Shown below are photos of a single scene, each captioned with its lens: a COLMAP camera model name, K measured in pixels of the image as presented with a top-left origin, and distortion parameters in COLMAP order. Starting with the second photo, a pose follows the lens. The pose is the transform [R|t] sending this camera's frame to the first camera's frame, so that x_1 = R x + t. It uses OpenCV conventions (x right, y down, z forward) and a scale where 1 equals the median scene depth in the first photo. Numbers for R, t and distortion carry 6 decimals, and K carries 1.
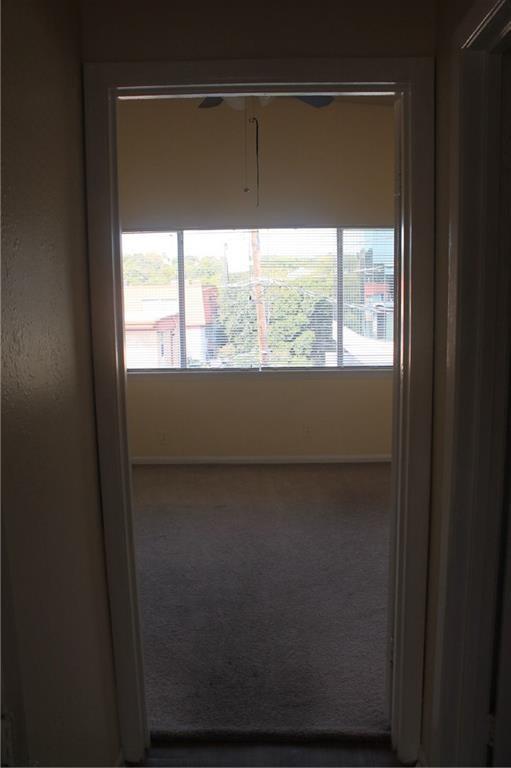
lens RADIAL K [[647.3, 0, 255.5], [0, 647.3, 384.0], [0, 0, 1]] dist [-0.163436, 0.138348]
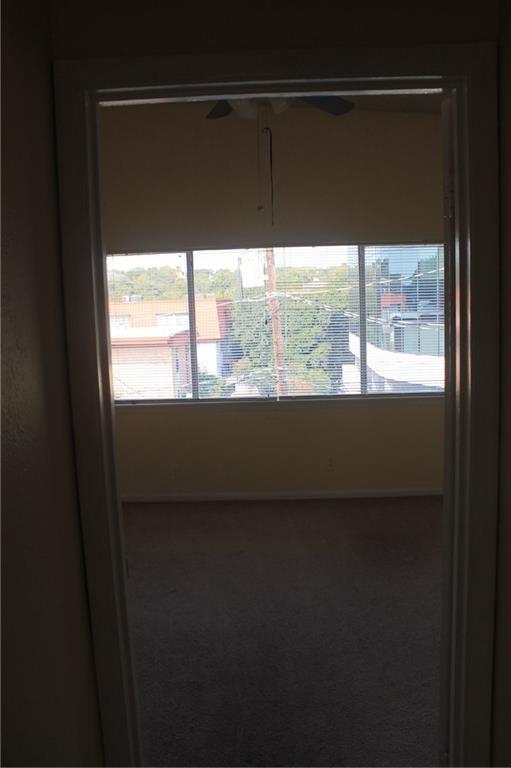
lens RADIAL K [[579.5, 0, 260.3], [0, 579.5, 353.4], [0, 0, 1]] dist [-0.127665, 0.091128]
pose [[0.999733, -0.016176, -0.016514, -0.002424], [0.015715, 0.999494, -0.027657, -0.046124], [0.016953, 0.027390, 0.999481, 0.118380]]
